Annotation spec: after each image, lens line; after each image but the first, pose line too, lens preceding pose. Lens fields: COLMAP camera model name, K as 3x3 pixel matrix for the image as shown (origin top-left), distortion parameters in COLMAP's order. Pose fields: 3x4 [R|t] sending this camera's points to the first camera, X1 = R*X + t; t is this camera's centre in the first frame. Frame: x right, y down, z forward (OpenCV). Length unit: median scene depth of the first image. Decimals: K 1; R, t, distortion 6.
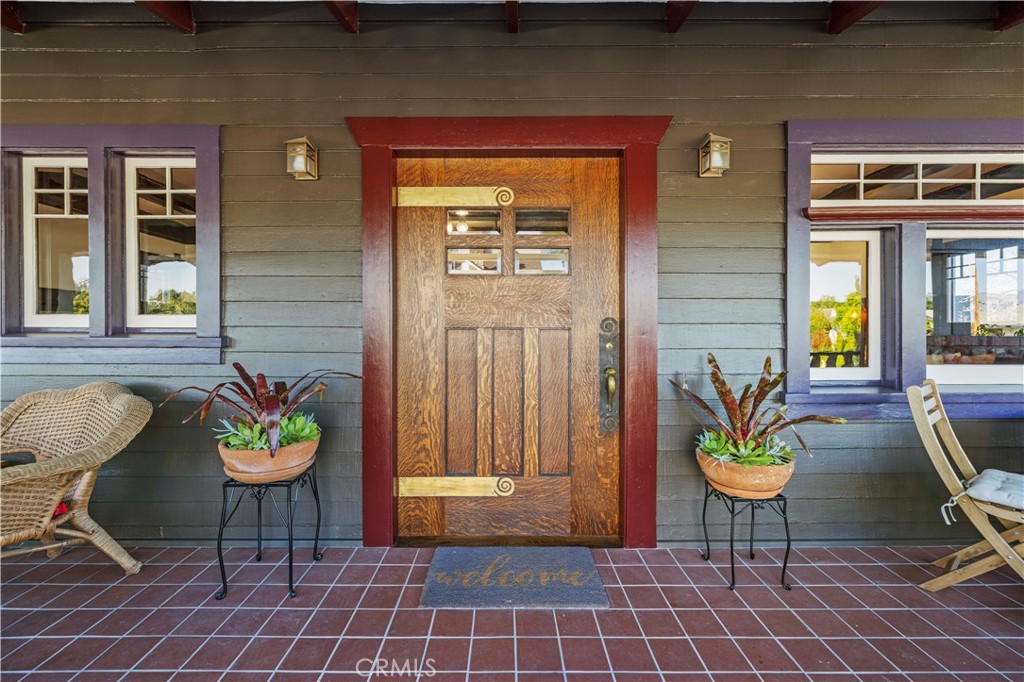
lens RADIAL K [[438.5, 0, 512.3], [0, 438.5, 326.7], [0, 0, 1]] dist [0.000133, 0.000030]
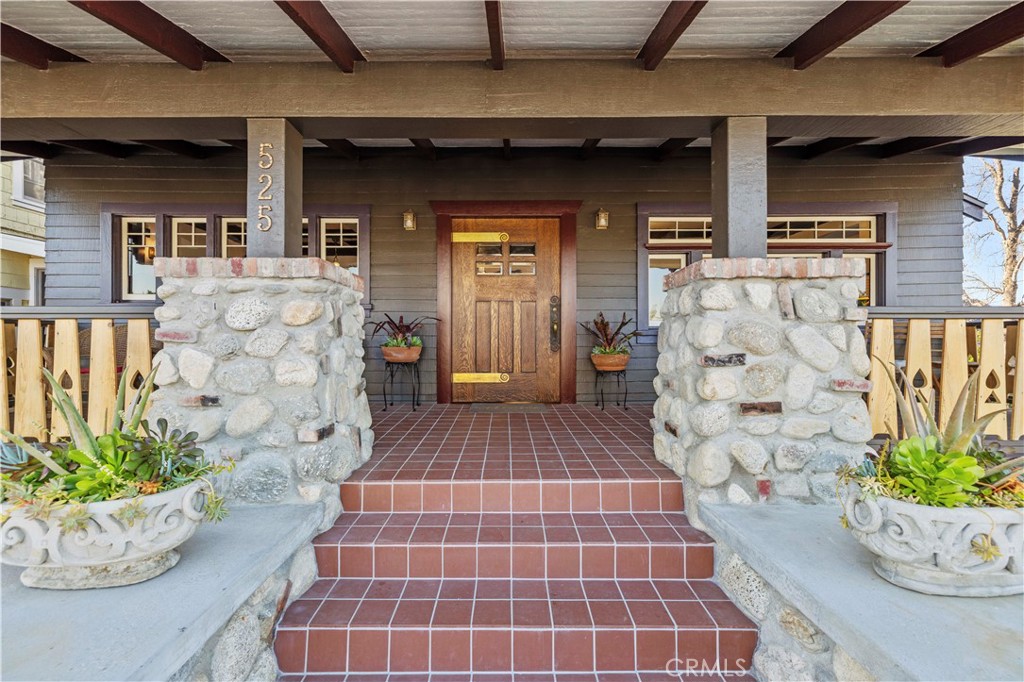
lens RADIAL K [[442.8, 0, 512.0], [0, 442.8, 341.0], [0, 0, 1]] dist [0.000276, 0.000027]
pose [[0.999984, -0.000171, 0.005595, 0.007444], [0.000172, 1.000000, -0.000106, 0.192500], [-0.005595, 0.000107, 0.999984, -1.087625]]
